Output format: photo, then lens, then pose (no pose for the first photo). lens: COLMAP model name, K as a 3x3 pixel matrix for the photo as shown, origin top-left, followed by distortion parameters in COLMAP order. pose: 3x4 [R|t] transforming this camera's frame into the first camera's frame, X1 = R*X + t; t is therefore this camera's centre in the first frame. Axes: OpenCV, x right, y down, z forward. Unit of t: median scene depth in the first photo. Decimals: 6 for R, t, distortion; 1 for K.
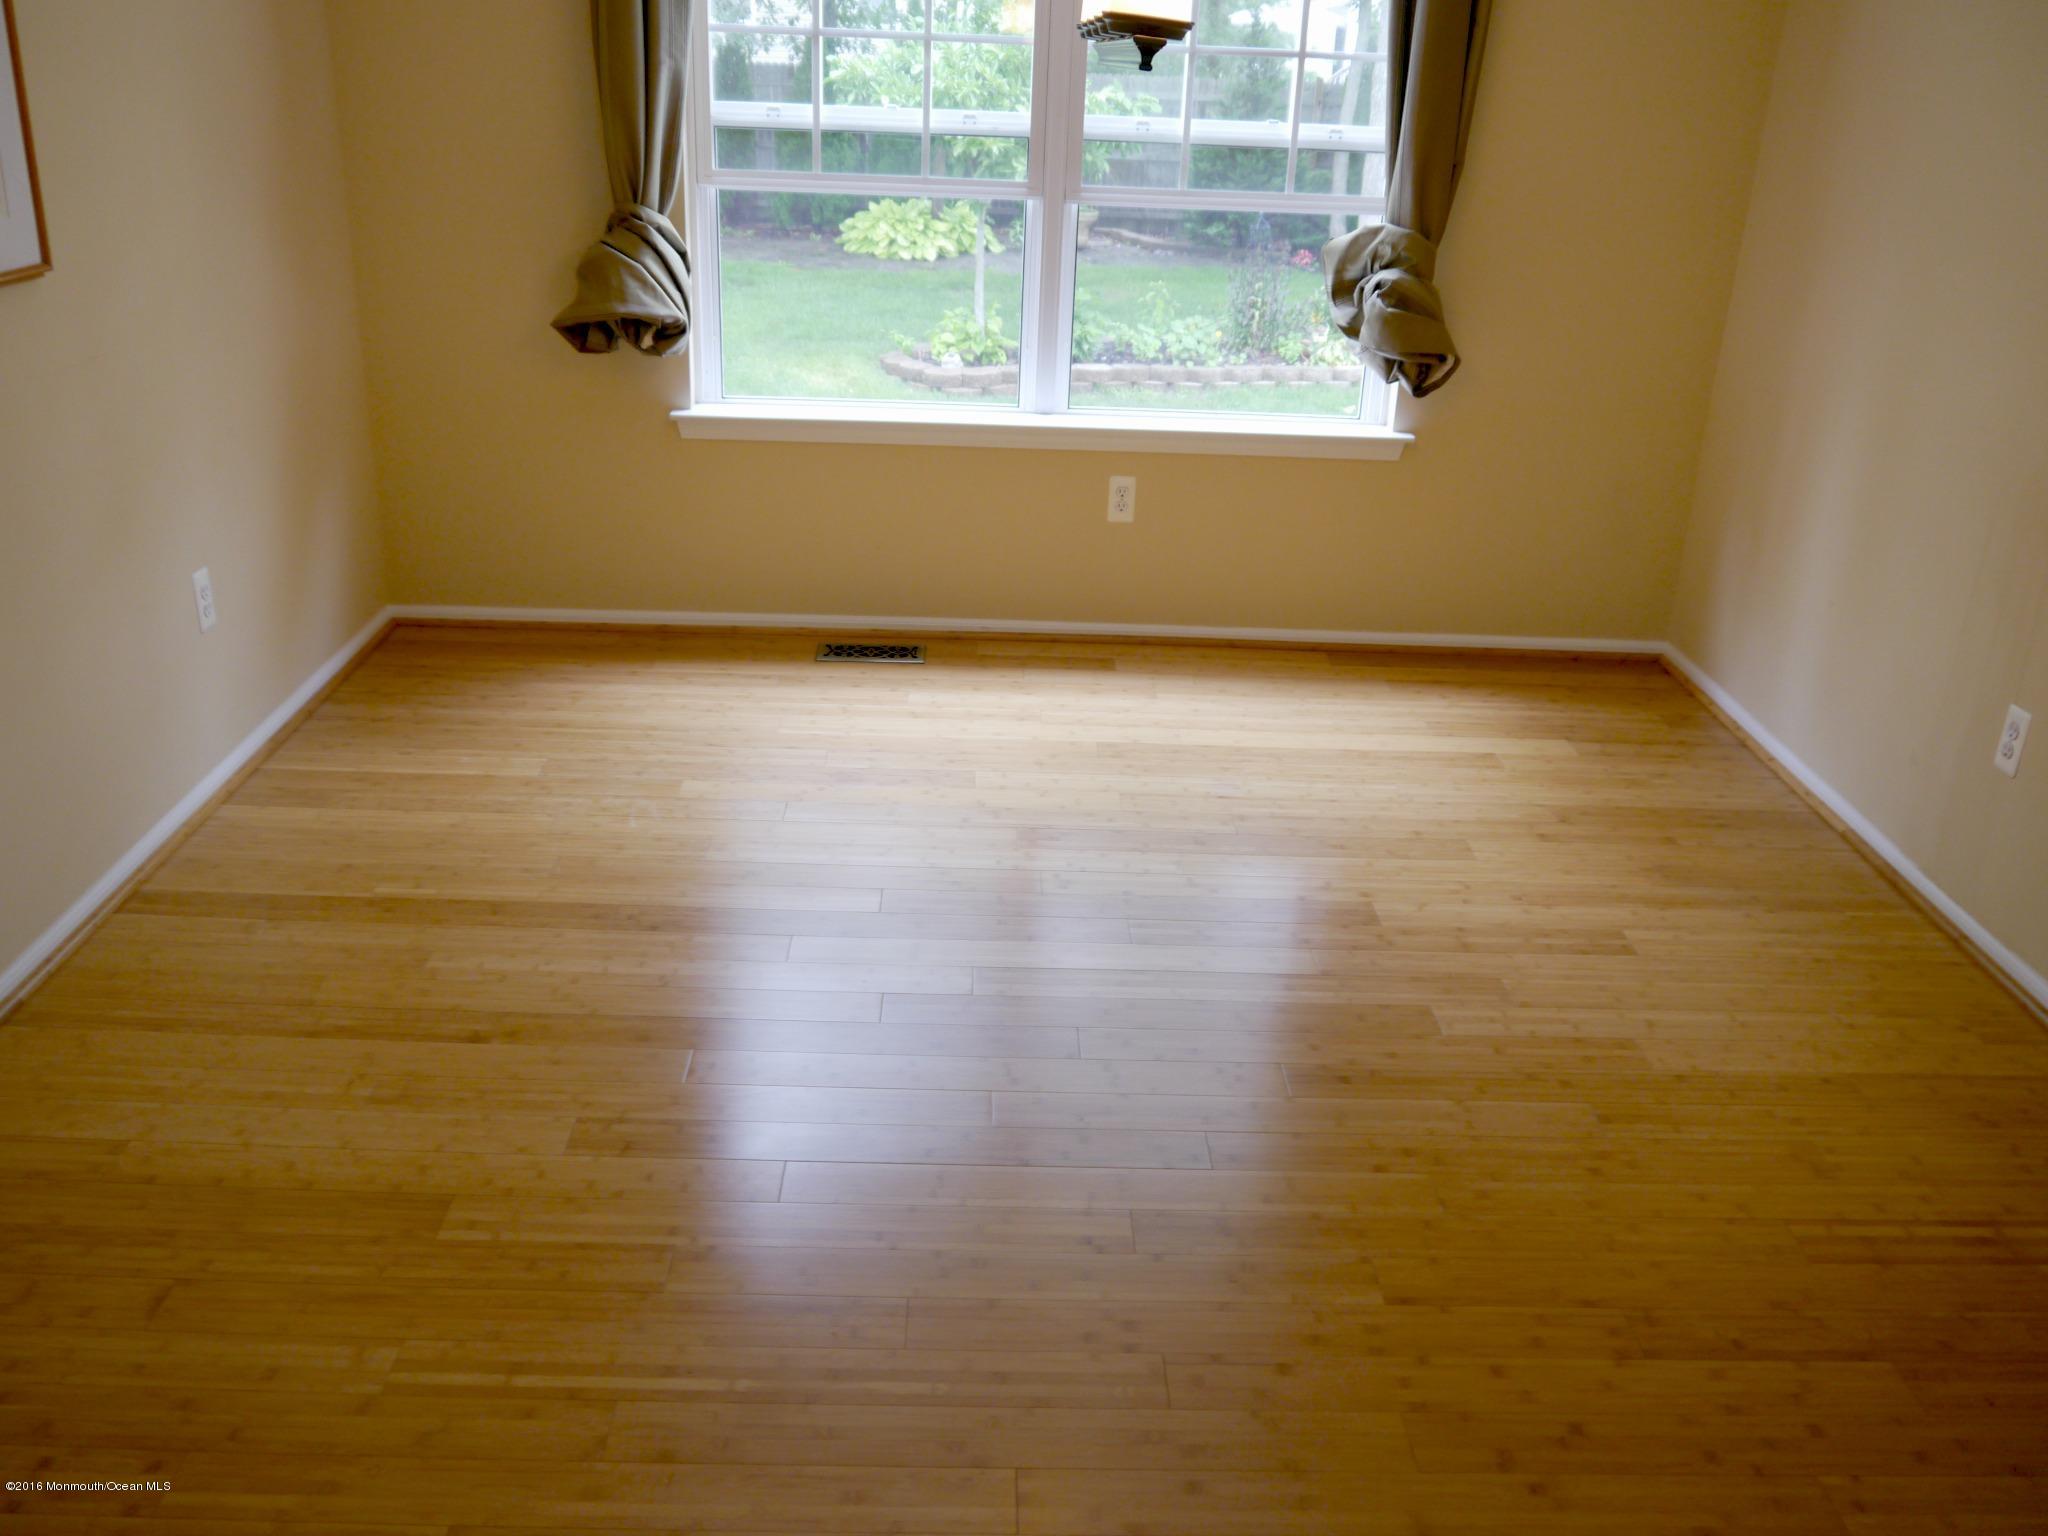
lens RADIAL K [[1679.6, 0, 1026.8], [0, 1679.6, 772.2], [0, 0, 1]] dist [-0.047592, 0.029792]
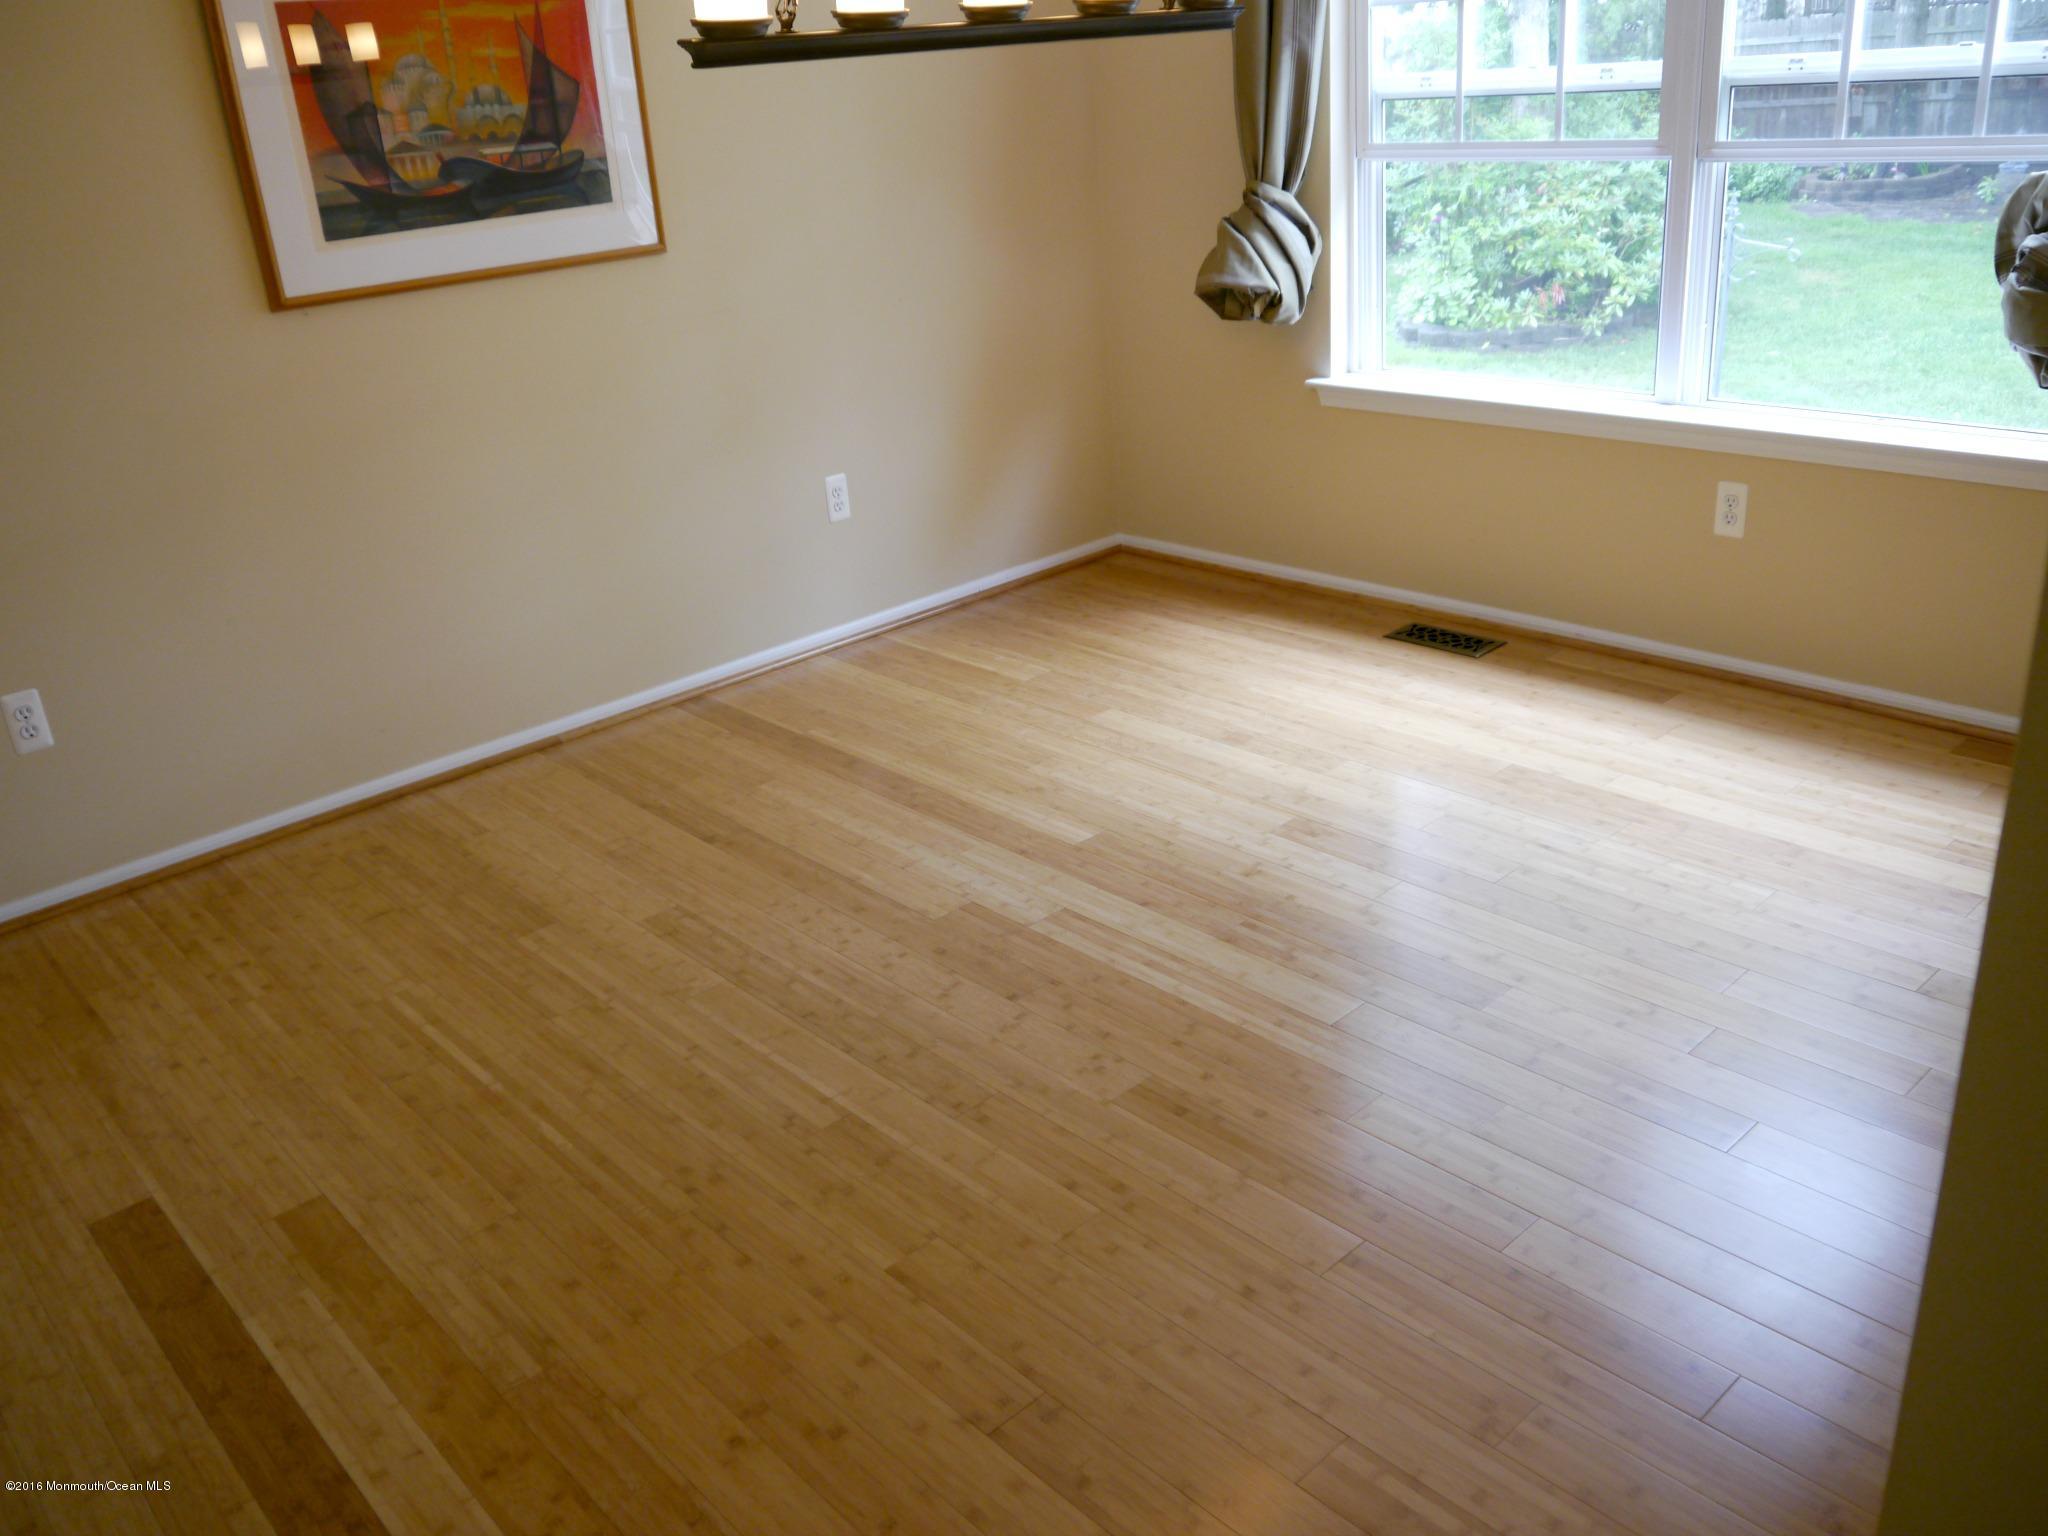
lens RADIAL K [[1679.6, 0, 1024.5], [0, 1679.6, 771.7], [0, 0, 1]] dist [-0.047592, 0.029792]
pose [[0.647161, 0.216302, -0.731024, 0.524485], [-0.206229, 0.972824, 0.105277, -0.054052], [0.733929, 0.082627, 0.674181, 0.198821]]
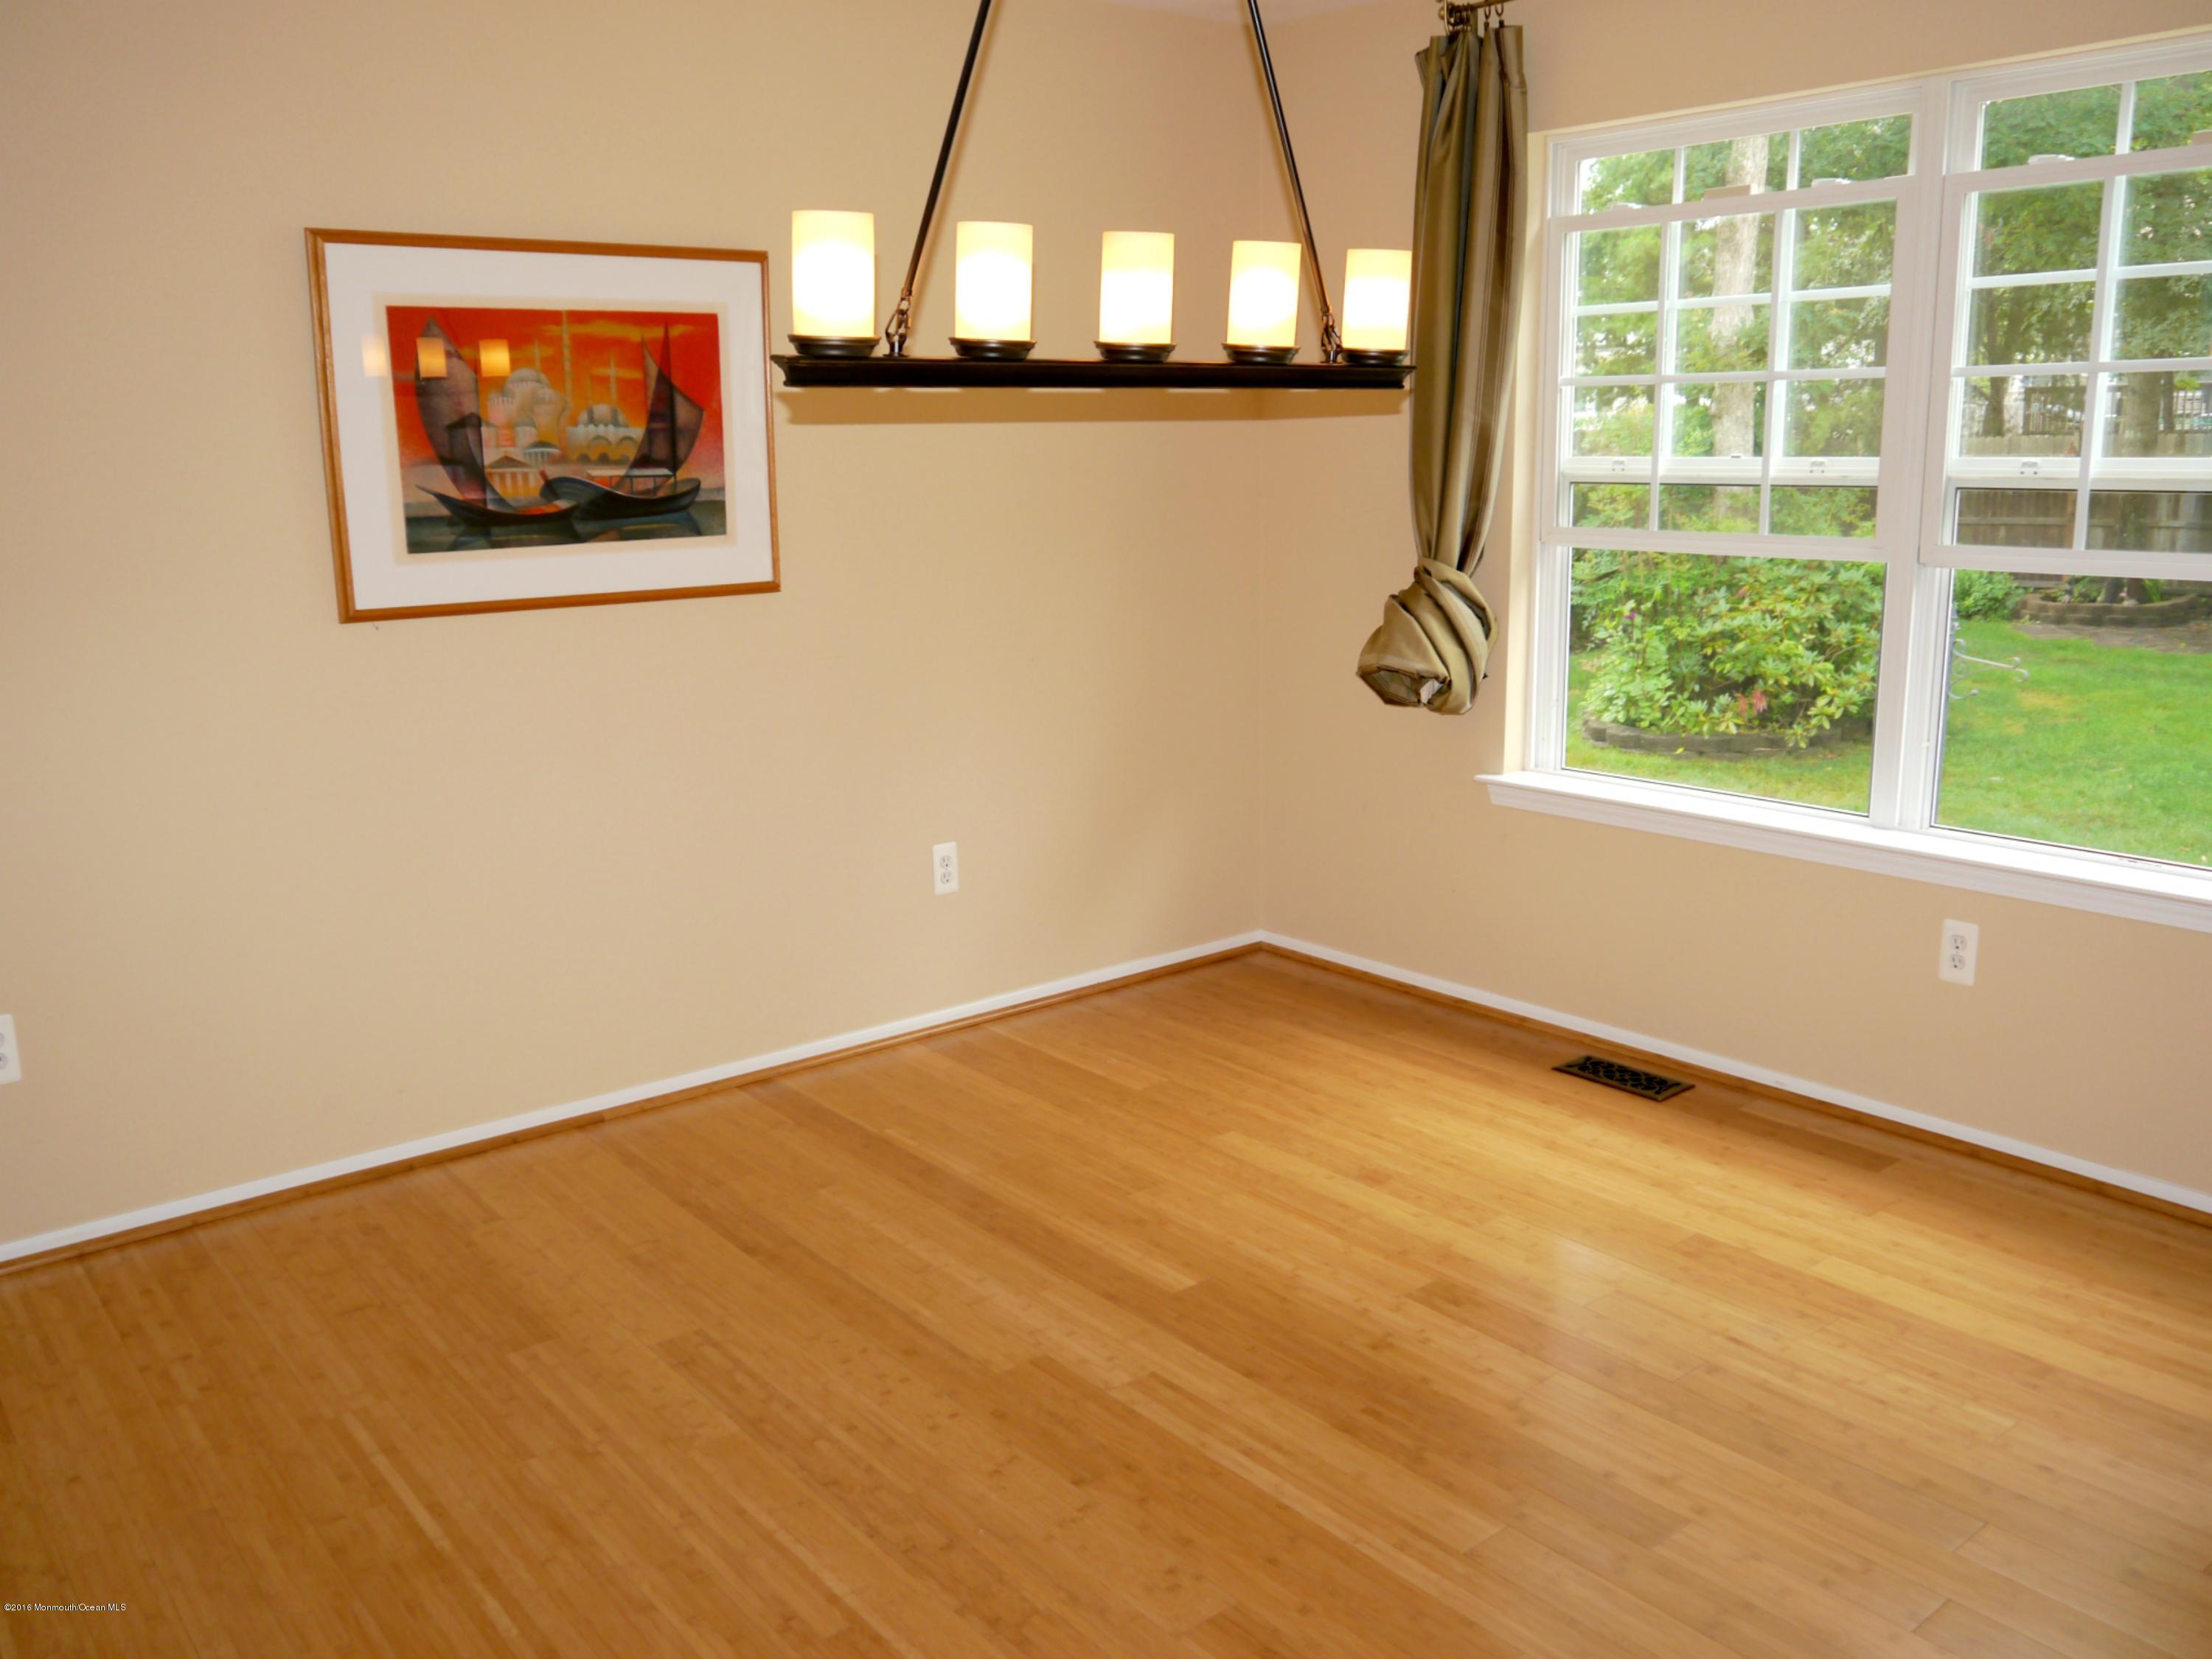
lens RADIAL K [[1814.1, 0, 1103.4], [0, 1814.1, 836.0], [0, 0, 1]] dist [-0.047592, 0.029792]
pose [[0.606582, 0.122744, -0.785489, 0.493922], [-0.276352, 0.958952, -0.063559, -0.064027], [0.745445, 0.255625, 0.615604, 0.244110]]
